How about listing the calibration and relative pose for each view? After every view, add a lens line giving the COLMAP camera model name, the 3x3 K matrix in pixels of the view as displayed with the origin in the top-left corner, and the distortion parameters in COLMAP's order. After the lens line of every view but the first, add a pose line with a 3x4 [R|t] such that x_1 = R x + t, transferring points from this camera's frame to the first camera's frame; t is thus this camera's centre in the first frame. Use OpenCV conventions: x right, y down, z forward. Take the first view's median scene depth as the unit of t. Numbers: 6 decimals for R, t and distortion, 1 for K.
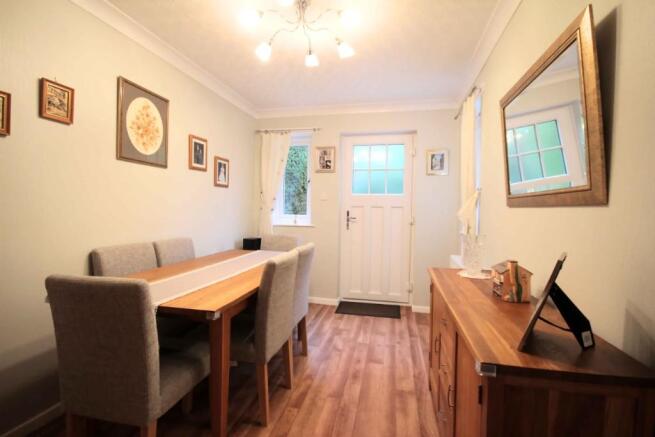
lens RADIAL K [[304.1, 0, 331.1], [0, 304.1, 216.8], [0, 0, 1]] dist [0.000282, -0.000661]
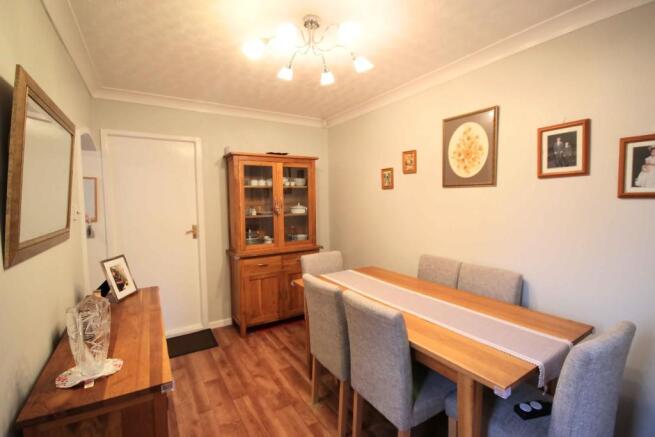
lens RADIAL K [[257.7, 0, 327.5], [0, 257.7, 218.5], [0, 0, 1]] dist [0.000137, -0.000062]
pose [[-0.680332, 0.012627, -0.732796, 0.364795], [-0.043050, 0.997437, 0.057154, -0.098535], [0.731639, 0.070431, -0.678044, 1.302485]]
